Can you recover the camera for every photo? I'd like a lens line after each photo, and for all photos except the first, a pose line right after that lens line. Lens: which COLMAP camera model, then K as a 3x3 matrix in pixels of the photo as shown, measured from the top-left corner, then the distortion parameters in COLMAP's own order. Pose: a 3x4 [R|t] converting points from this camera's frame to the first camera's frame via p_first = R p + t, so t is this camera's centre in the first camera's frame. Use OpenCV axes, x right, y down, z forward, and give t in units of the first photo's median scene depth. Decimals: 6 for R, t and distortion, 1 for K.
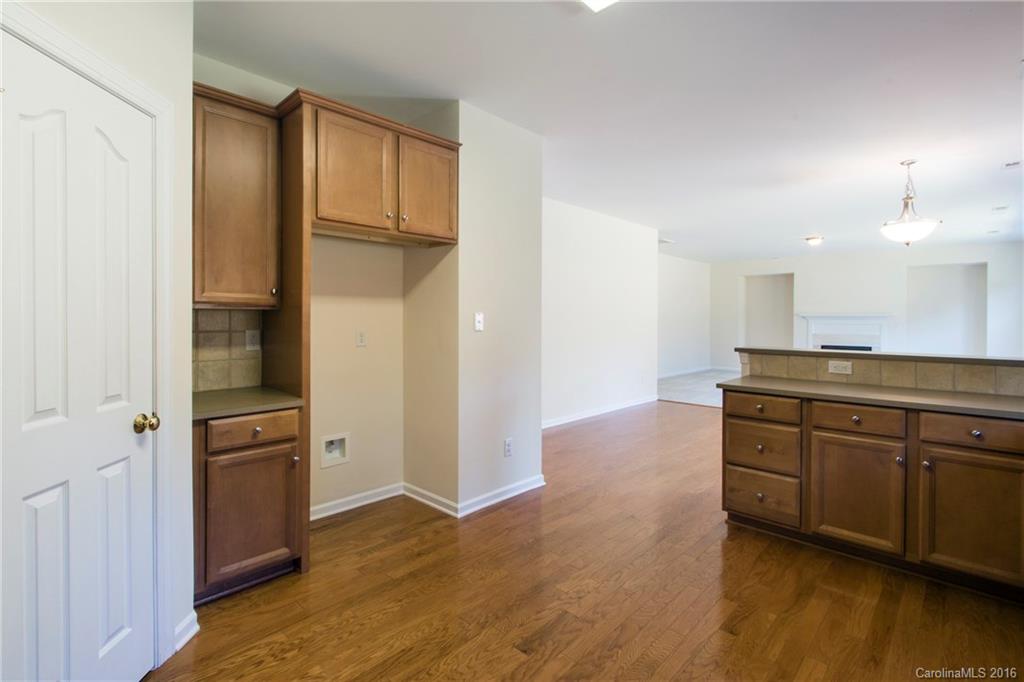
lens RADIAL K [[484.7, 0, 489.2], [0, 484.7, 324.2], [0, 0, 1]] dist [0.004693, -0.002498]
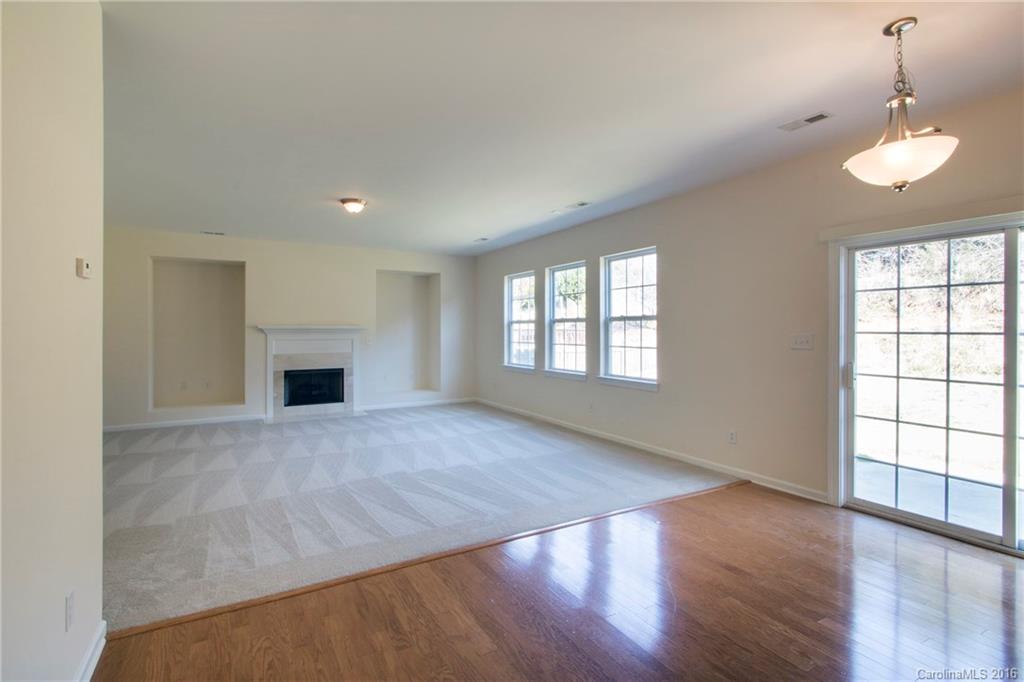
lens RADIAL K [[484.7, 0, 510.2], [0, 484.7, 334.3], [0, 0, 1]] dist [0.004693, -0.002498]
pose [[0.257750, -0.015458, 0.966088, 0.103371], [0.018023, 0.999775, 0.011189, -0.010985], [-0.966043, 0.014527, 0.257971, 0.519105]]
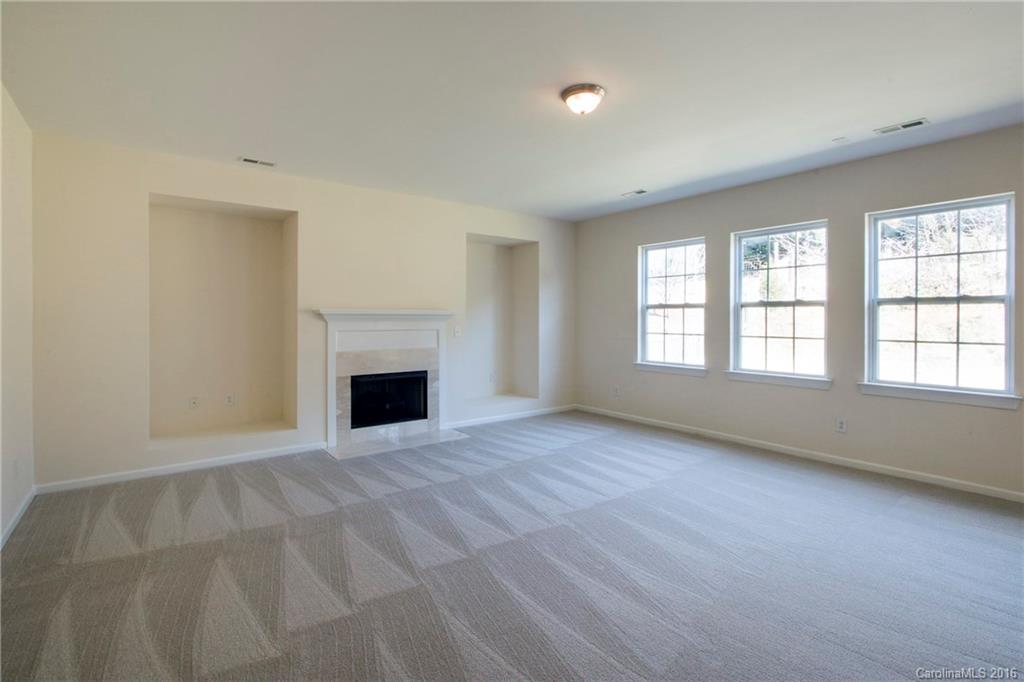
lens RADIAL K [[484.7, 0, 516.0], [0, 484.7, 324.2], [0, 0, 1]] dist [0.004693, -0.002498]
pose [[0.124179, -0.015692, 0.992136, 0.245846], [0.013723, 0.999806, 0.014096, -0.011570], [-0.992165, 0.011865, 0.124370, 0.796202]]
